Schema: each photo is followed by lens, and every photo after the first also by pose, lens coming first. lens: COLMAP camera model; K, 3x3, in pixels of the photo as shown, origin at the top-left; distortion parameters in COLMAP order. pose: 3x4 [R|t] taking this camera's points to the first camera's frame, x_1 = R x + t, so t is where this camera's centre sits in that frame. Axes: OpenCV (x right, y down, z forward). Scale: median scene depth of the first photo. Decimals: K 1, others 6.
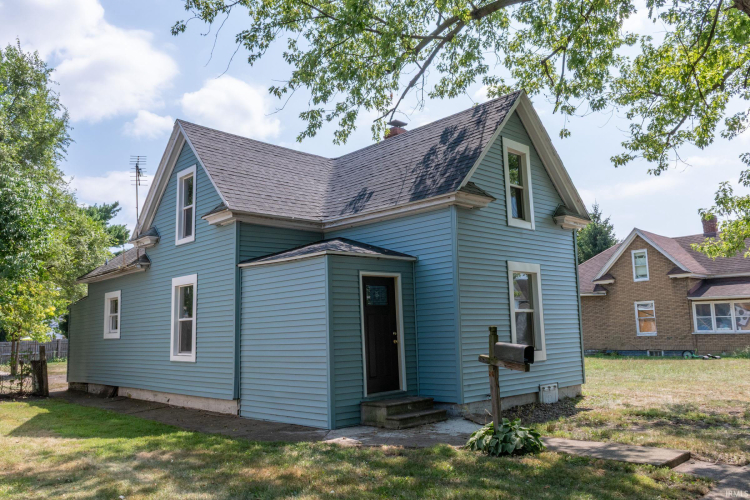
lens RADIAL K [[593.5, 0, 375.0], [0, 593.5, 250.0], [0, 0, 1]] dist [-0.010270, -0.001988]
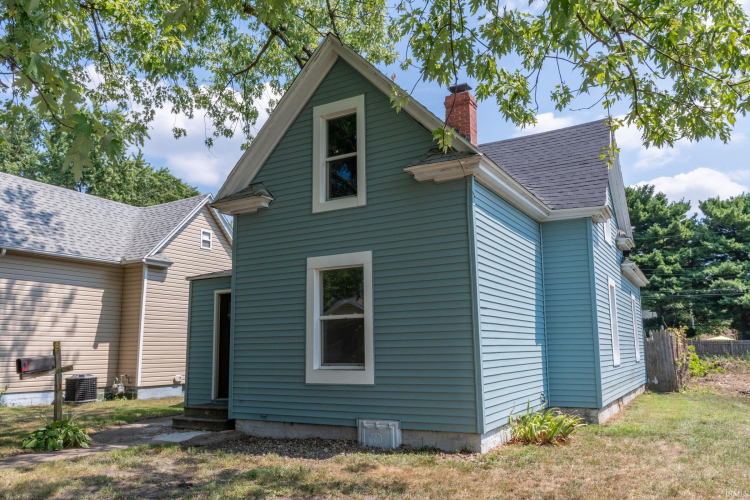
lens RADIAL K [[593.5, 0, 375.0], [0, 593.5, 250.0], [0, 0, 1]] dist [-0.010270, -0.001988]
pose [[0.289588, -0.135700, -0.947483, 1.028517], [0.136818, 0.985602, -0.099342, 0.101750], [0.947322, -0.100864, 0.303985, 0.836707]]
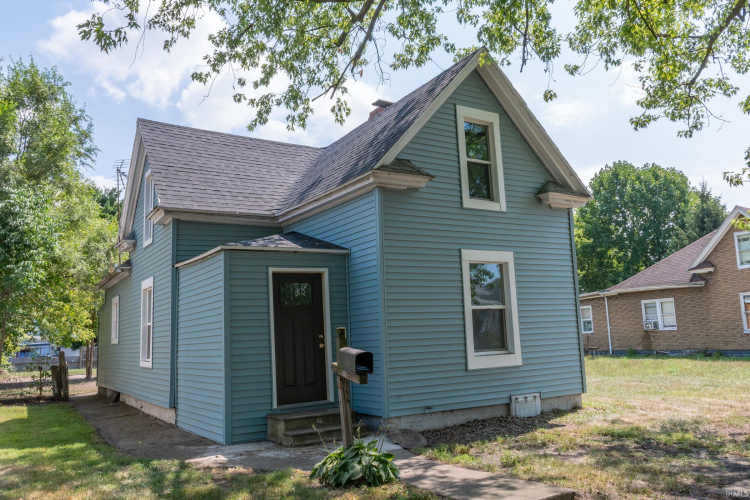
lens RADIAL K [[605.7, 0, 375.0], [0, 605.7, 250.0], [0, 0, 1]] dist [-0.007365, 0.002446]
pose [[0.978065, -0.041256, -0.204172, 0.278709], [0.041745, 0.999126, -0.001910, 0.015786], [0.204073, -0.006655, 0.978933, 0.122843]]
